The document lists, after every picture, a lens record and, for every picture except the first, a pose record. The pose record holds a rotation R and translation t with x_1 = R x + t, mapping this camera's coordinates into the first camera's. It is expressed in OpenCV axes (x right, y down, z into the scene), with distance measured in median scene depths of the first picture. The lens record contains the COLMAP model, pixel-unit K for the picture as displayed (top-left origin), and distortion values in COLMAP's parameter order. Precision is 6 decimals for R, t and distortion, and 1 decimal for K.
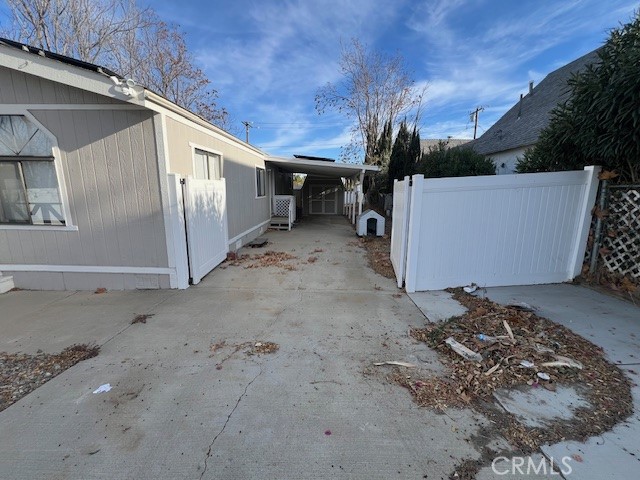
lens RADIAL K [[255.8, 0, 320.3], [0, 255.8, 238.1], [0, 0, 1]] dist [-0.000005, 0.000142]
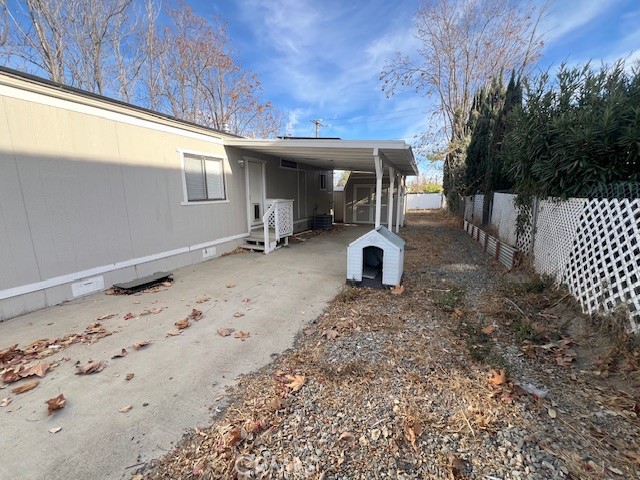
lens RADIAL K [[255.8, 0, 320.3], [0, 255.8, 238.1], [0, 0, 1]] dist [-0.000005, 0.000142]
pose [[0.937100, 0.049070, -0.345594, 0.204496], [-0.053005, 0.998592, -0.001939, -0.065049], [0.345012, 0.020135, 0.938382, 0.388943]]
